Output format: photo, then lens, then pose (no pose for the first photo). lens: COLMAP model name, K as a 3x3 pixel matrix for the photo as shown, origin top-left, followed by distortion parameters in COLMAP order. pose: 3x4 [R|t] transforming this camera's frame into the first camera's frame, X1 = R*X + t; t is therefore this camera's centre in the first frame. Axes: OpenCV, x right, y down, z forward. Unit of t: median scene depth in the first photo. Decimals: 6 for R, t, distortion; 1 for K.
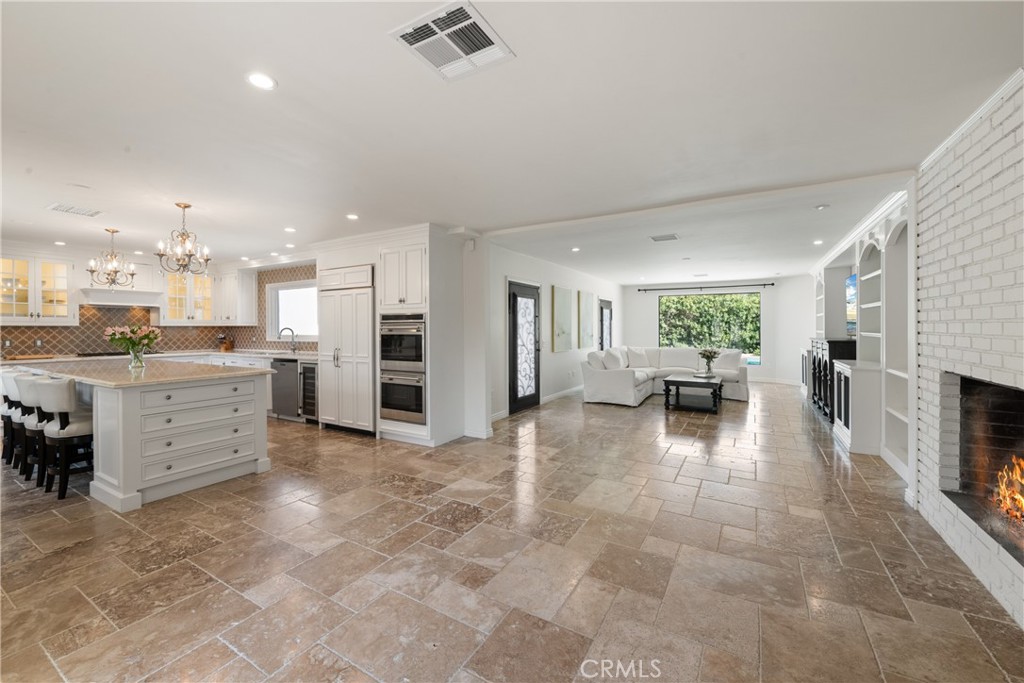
lens RADIAL K [[406.8, 0, 518.4], [0, 406.8, 329.7], [0, 0, 1]] dist [-0.012298, -0.002149]
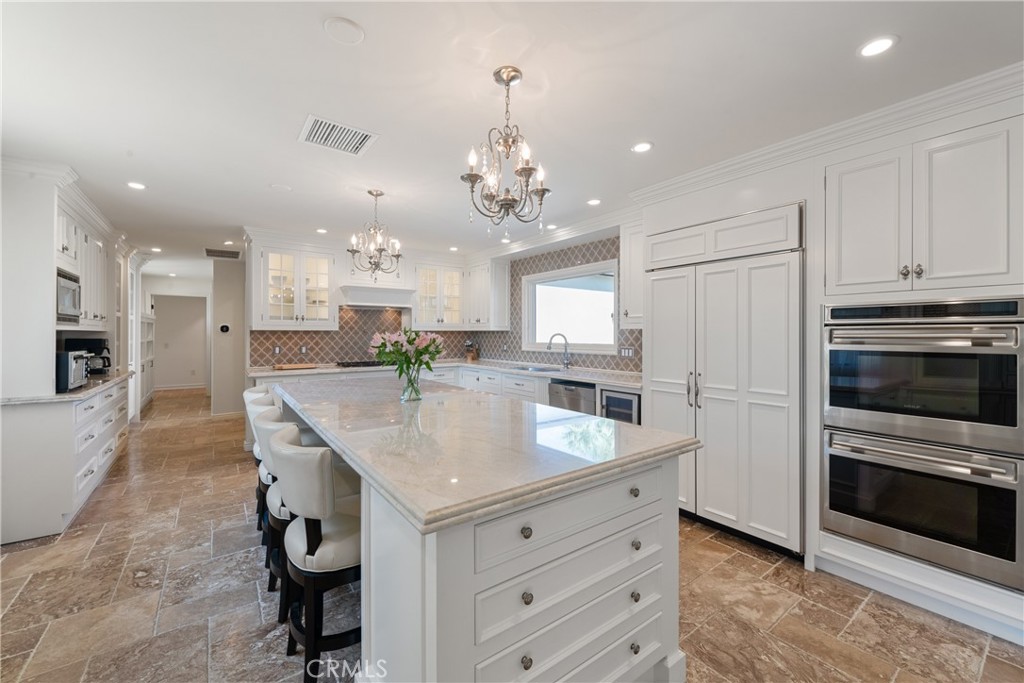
lens RADIAL K [[406.8, 0, 508.8], [0, 406.8, 331.5], [0, 0, 1]] dist [-0.012298, -0.002149]
pose [[0.906775, 0.001939, -0.421610, -0.348538], [-0.004624, 0.999975, -0.005345, -0.003935], [0.421589, 0.006796, 0.906762, 0.316204]]
